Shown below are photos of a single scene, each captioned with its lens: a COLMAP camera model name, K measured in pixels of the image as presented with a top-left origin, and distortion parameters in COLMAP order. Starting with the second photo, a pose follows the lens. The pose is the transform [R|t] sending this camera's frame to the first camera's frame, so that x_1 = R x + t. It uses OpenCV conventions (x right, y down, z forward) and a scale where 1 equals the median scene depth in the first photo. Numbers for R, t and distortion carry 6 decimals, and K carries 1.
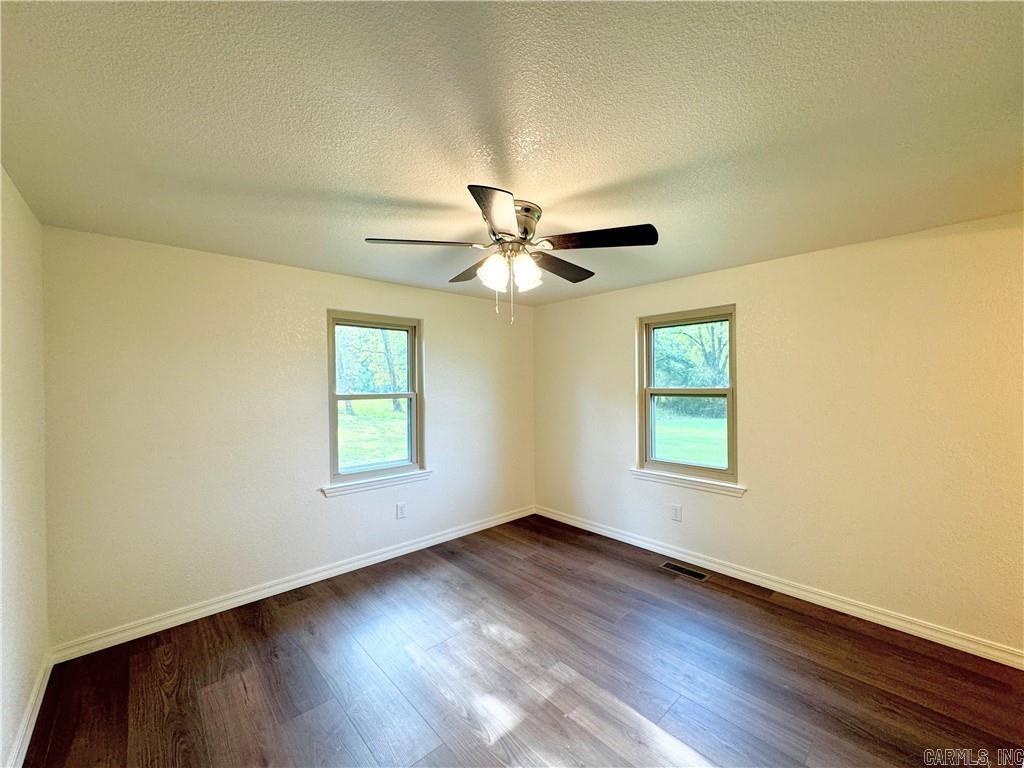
lens RADIAL K [[409.2, 0, 513.8], [0, 409.2, 384.7], [0, 0, 1]] dist [0.000252, 0.000152]
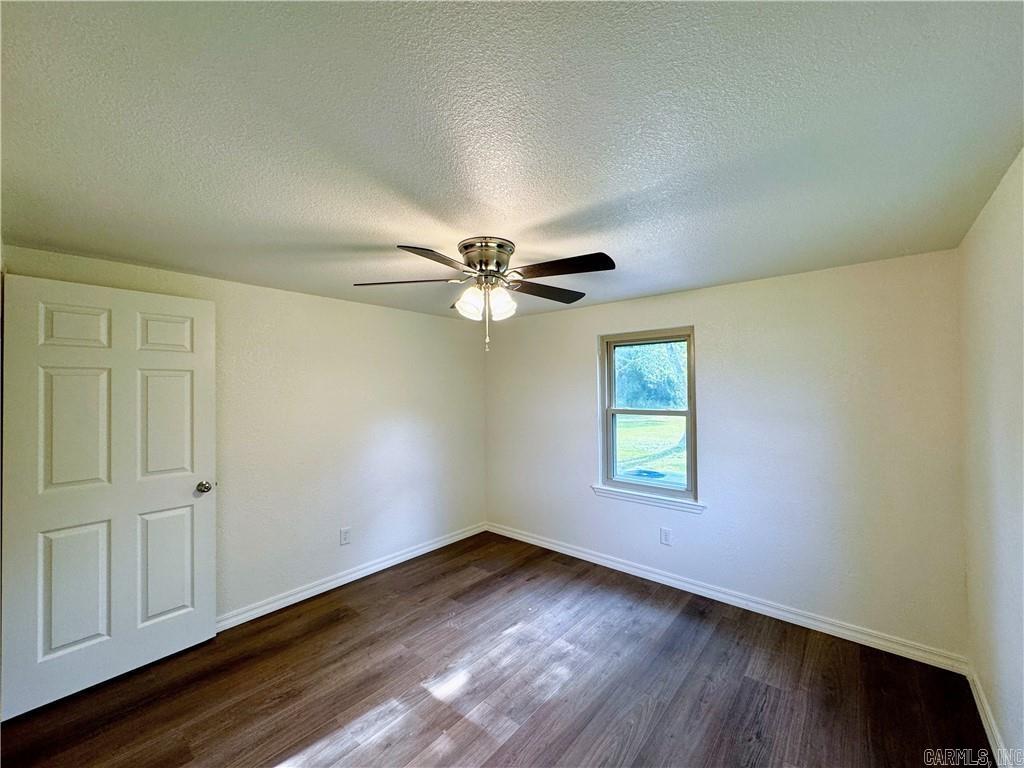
lens RADIAL K [[409.2, 0, 513.8], [0, 409.2, 384.7], [0, 0, 1]] dist [0.000252, 0.000152]
pose [[0.121088, -0.011338, -0.992577, 0.736132], [-0.002256, 0.999929, -0.011697, -0.031327], [0.992639, 0.003655, 0.121054, 0.654428]]
